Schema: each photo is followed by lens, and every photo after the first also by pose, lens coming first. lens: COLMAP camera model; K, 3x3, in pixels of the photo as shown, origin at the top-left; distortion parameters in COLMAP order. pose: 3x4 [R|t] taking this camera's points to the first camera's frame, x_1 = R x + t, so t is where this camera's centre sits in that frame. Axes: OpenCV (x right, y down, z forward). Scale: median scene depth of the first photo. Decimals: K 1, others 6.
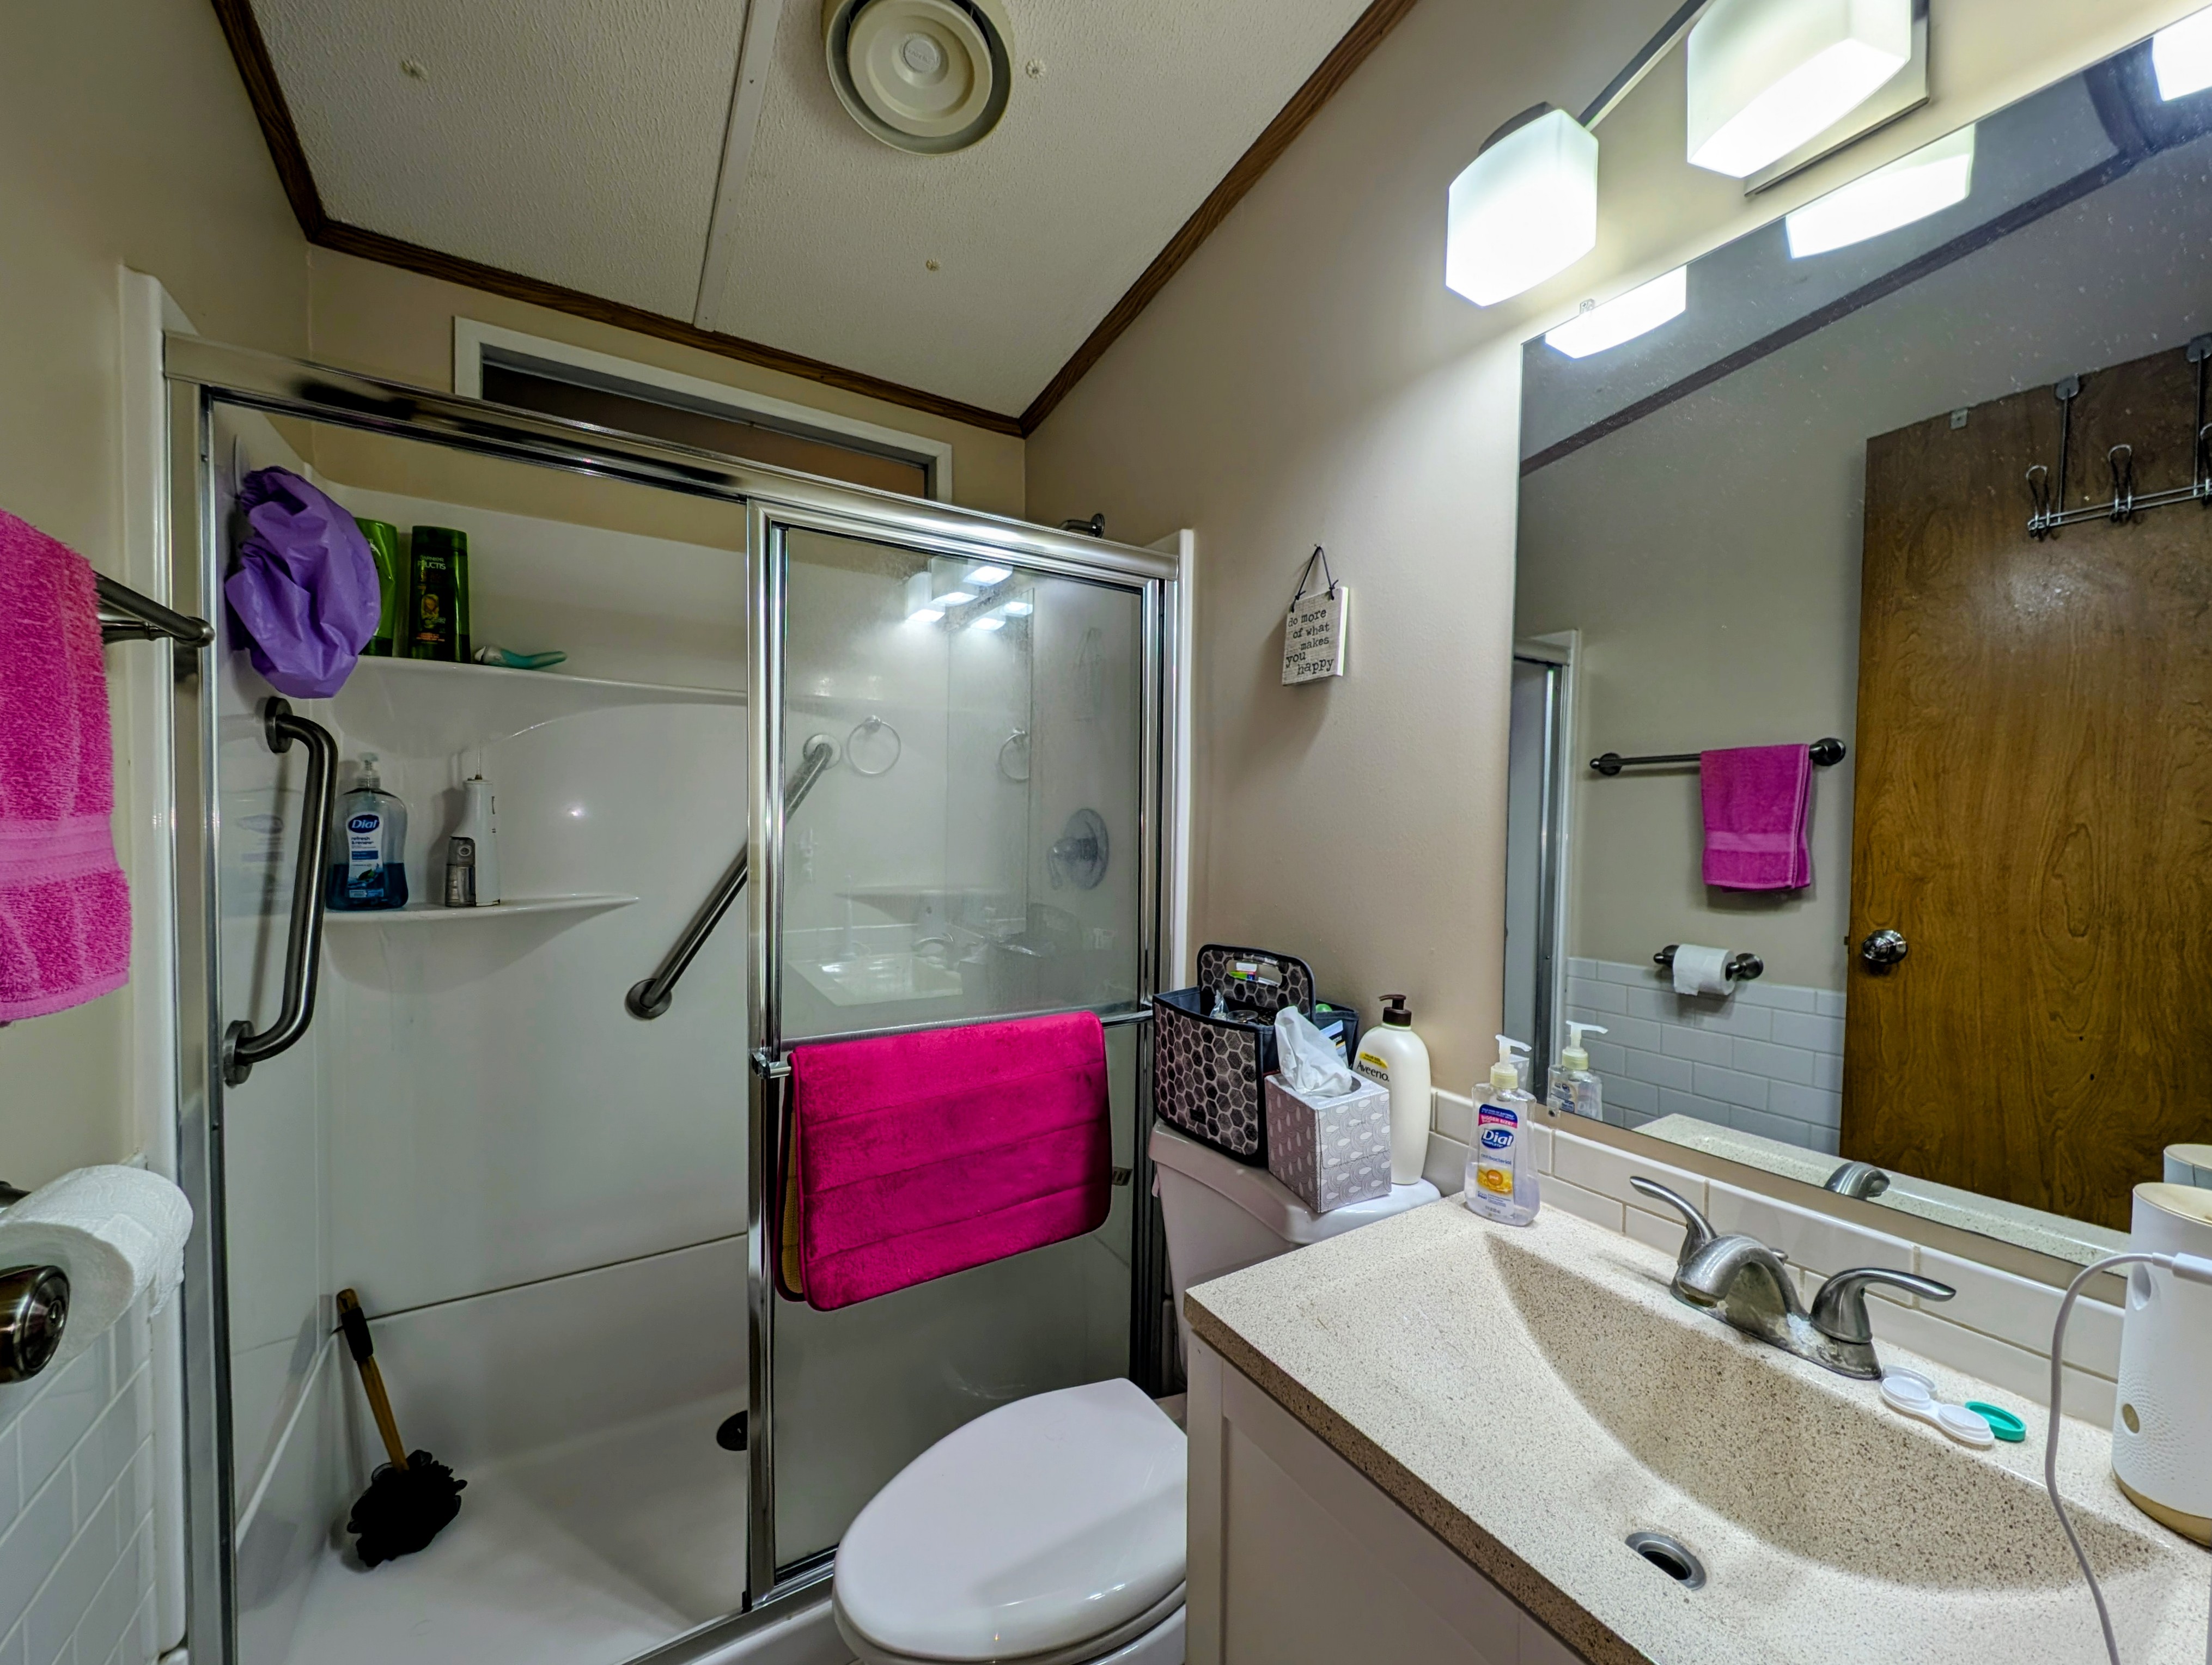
lens RADIAL K [[854.4, 0, 1103.6], [0, 854.4, 835.0], [0, 0, 1]] dist [0.012907, -0.005550]
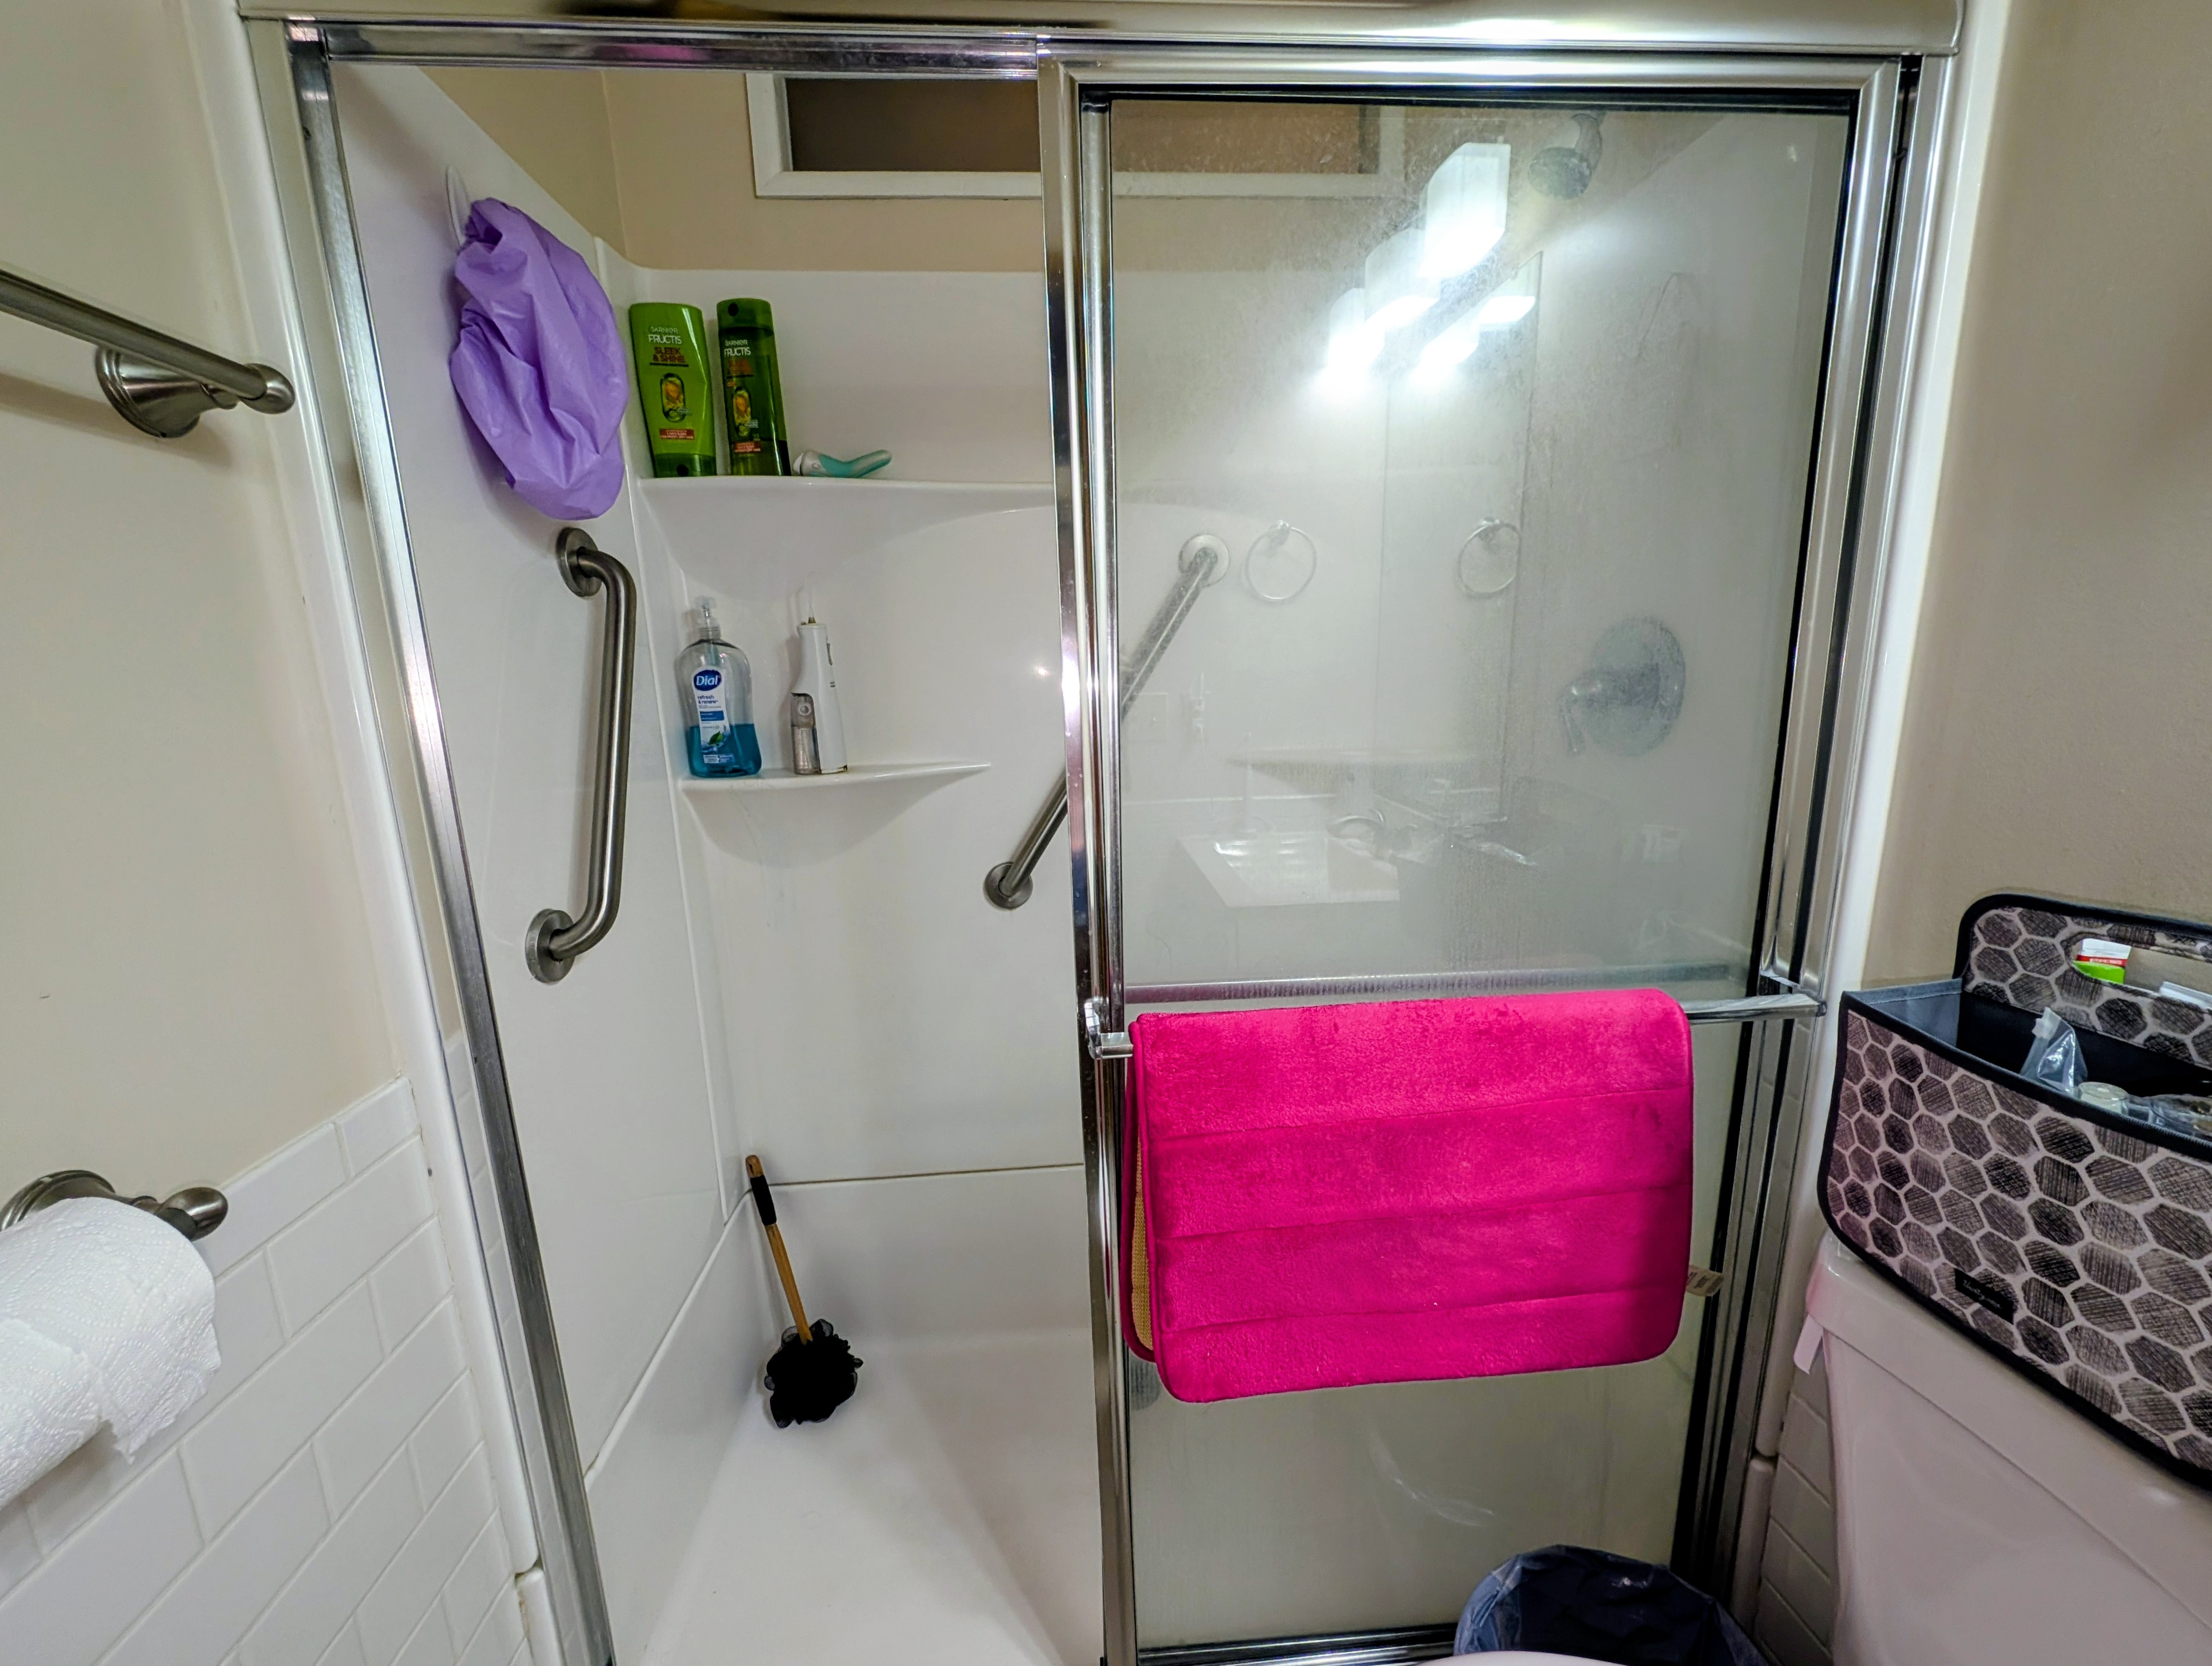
lens RADIAL K [[854.6, 0, 1103.6], [0, 854.6, 835.5], [0, 0, 1]] dist [0.012907, -0.005550]
pose [[0.888742, 0.049961, -0.455676, -0.091639], [0.029503, 0.985748, 0.165620, 0.011151], [0.457457, -0.160637, 0.874602, 0.409757]]
